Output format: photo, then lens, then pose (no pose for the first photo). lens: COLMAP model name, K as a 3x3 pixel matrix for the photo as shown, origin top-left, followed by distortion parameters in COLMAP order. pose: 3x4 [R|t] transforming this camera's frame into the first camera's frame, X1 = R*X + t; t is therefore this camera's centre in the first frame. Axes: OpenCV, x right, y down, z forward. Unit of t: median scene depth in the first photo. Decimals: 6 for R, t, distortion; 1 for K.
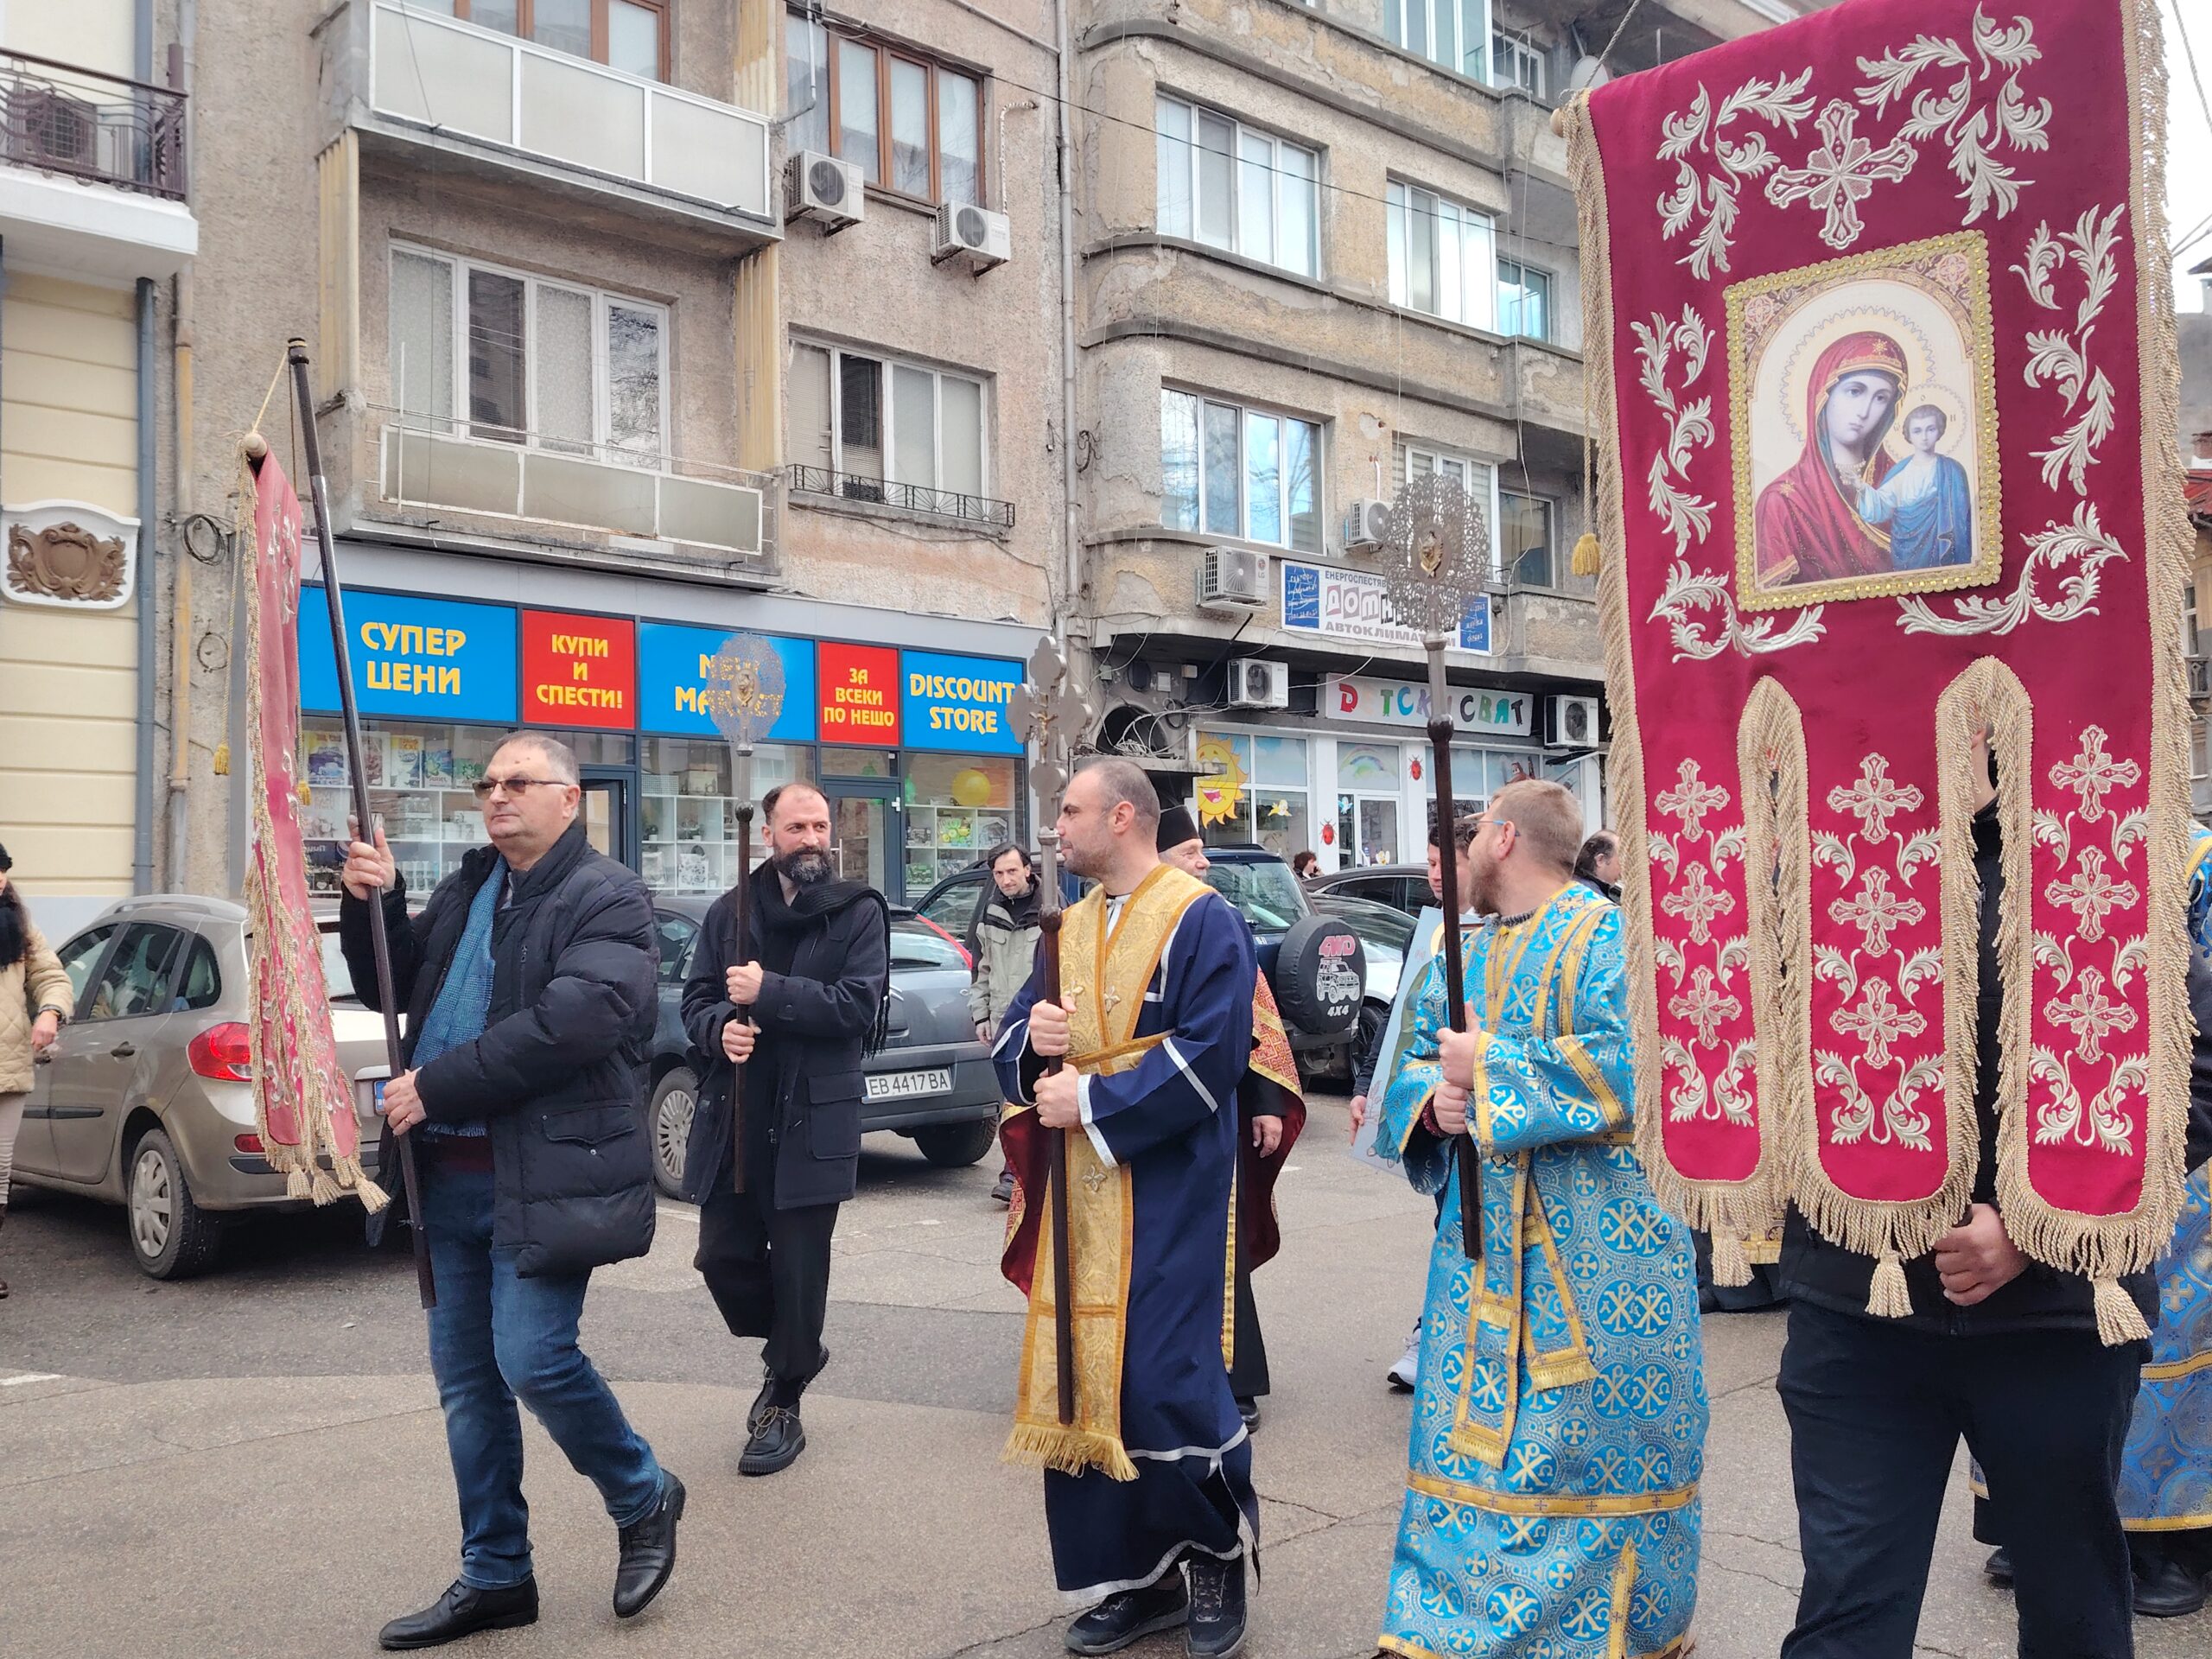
lens RADIAL K [[1950.5, 0, 1110.3], [0, 1950.5, 841.3], [0, 0, 1]] dist [0.147266, -0.308734]
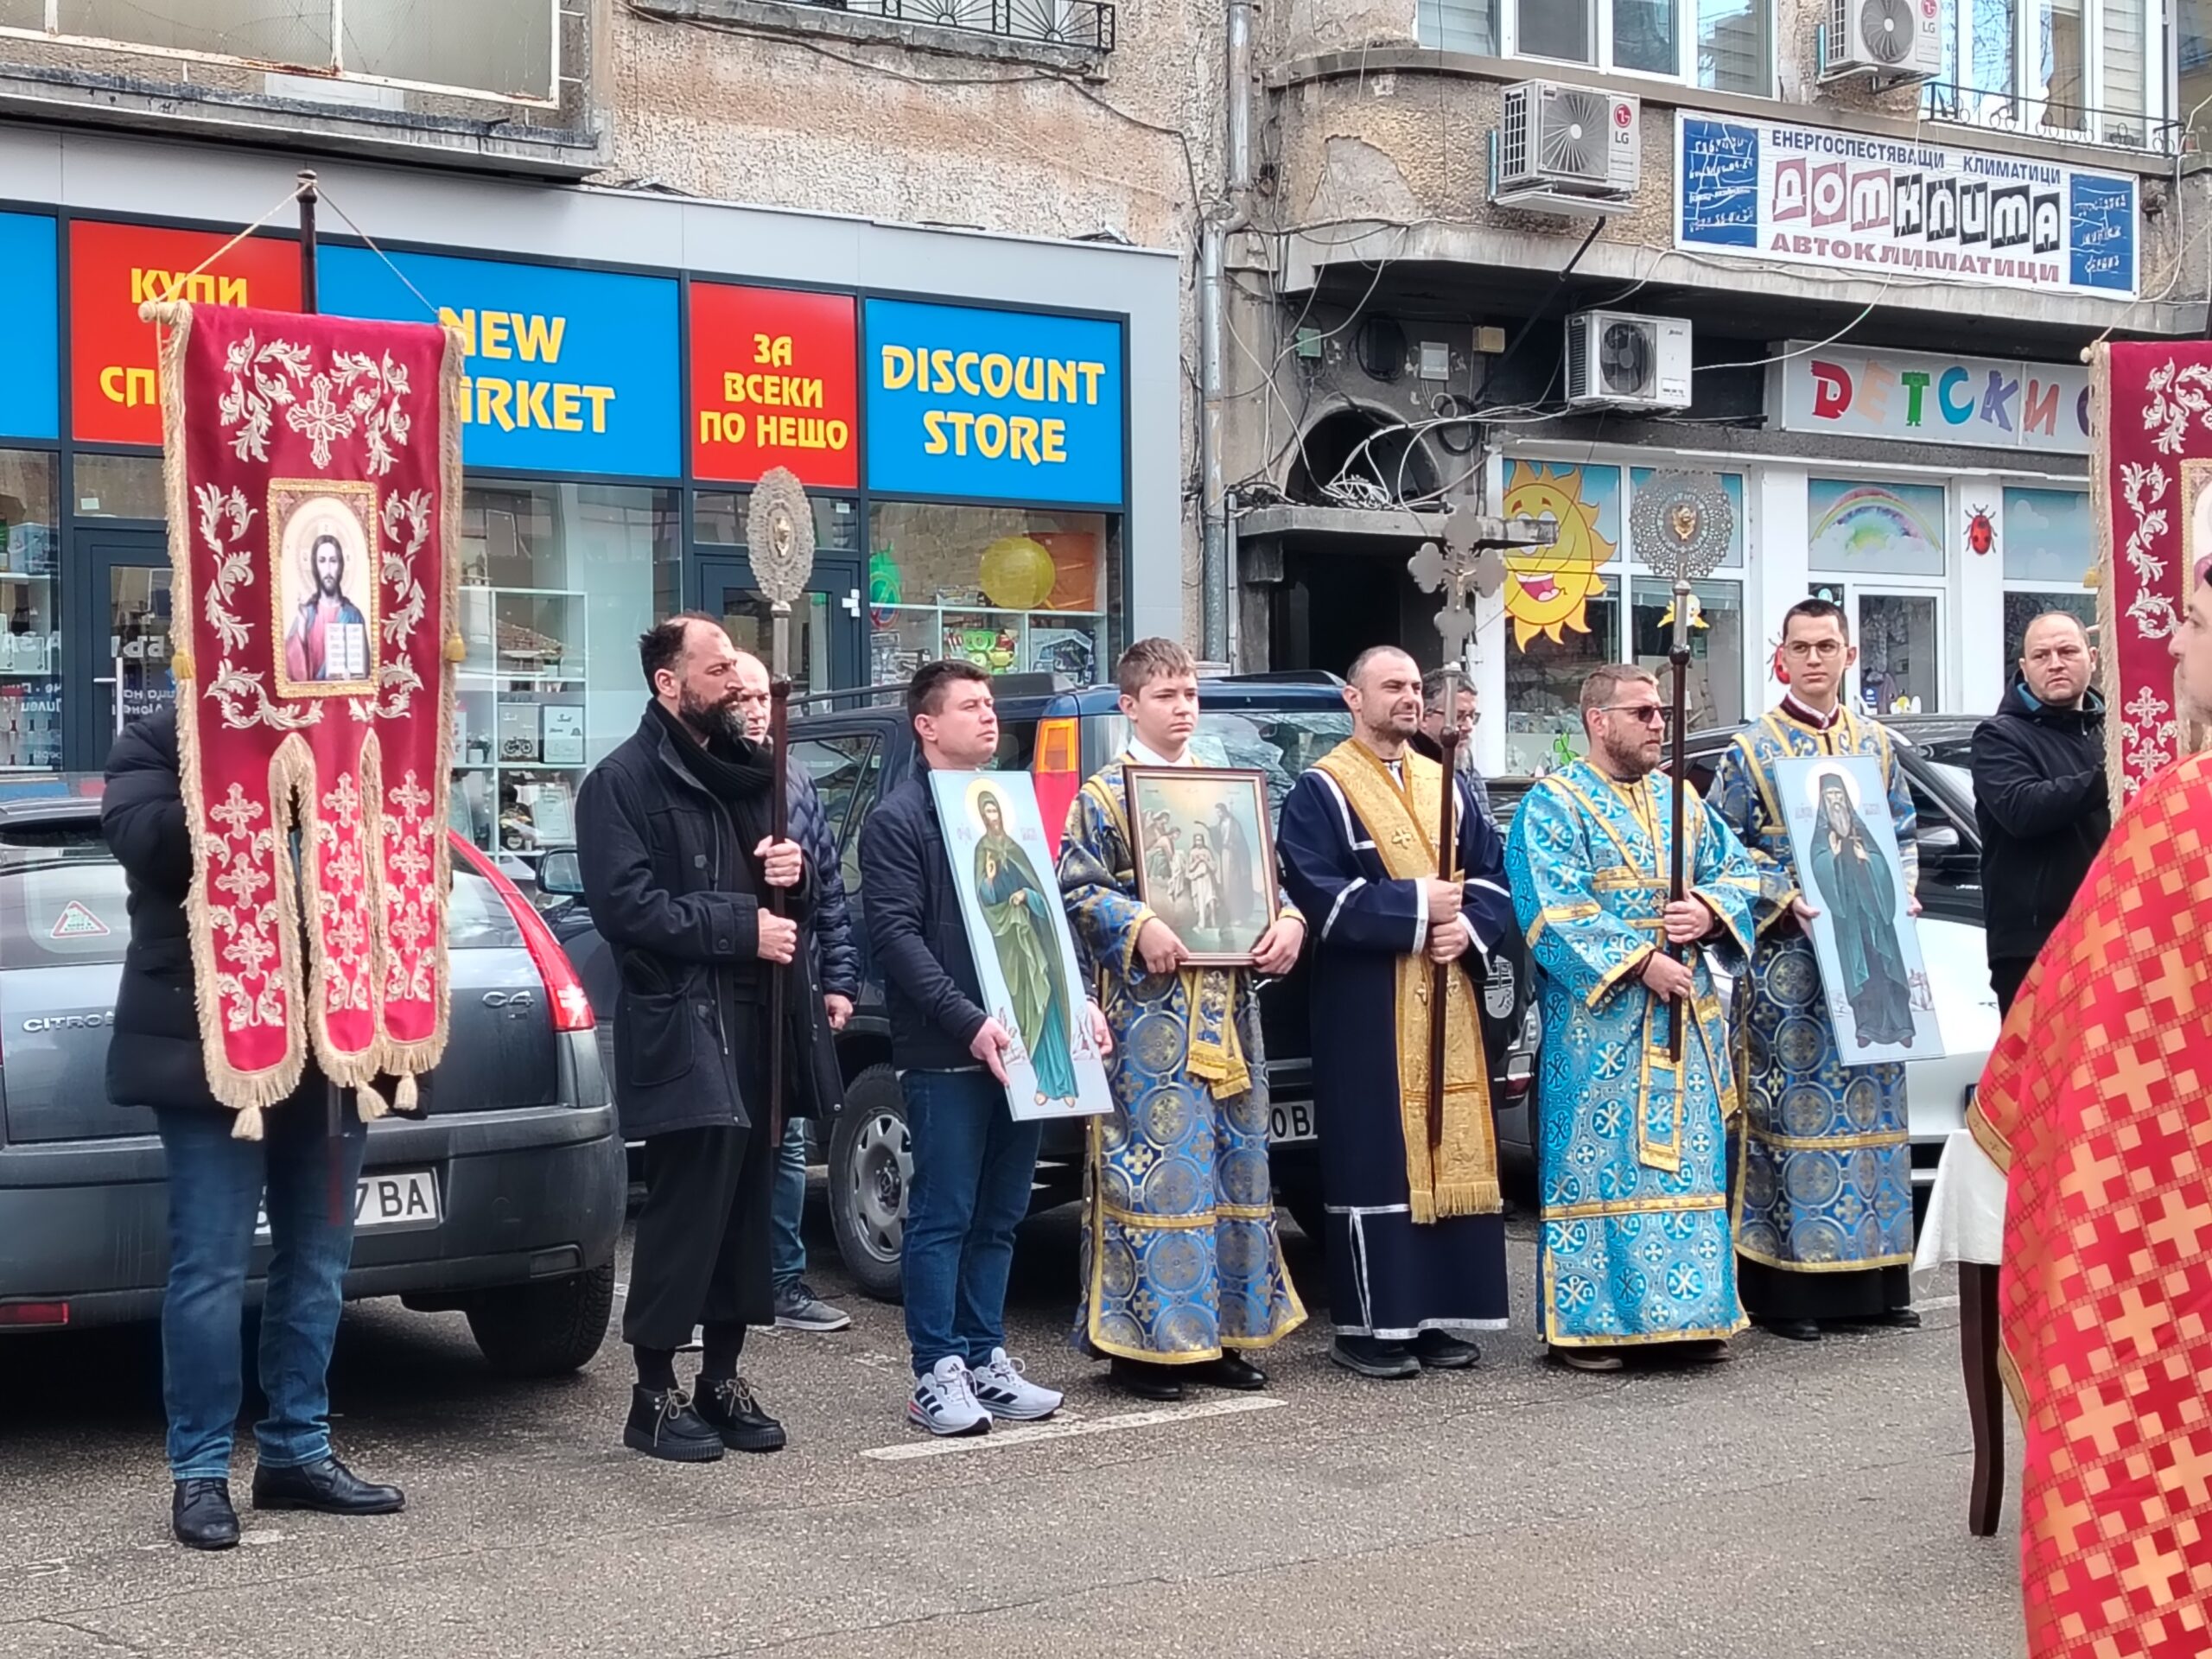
lens RADIAL K [[3423.4, 0, 1106.0], [0, 3423.4, 829.5], [0, 0, 1]] dist [0.180824, -0.505598]
pose [[0.988832, 0.004264, -0.148974, 0.076078], [0.001503, 0.999255, 0.038575, 0.004840], [0.149027, -0.038368, 0.988088, 0.104895]]
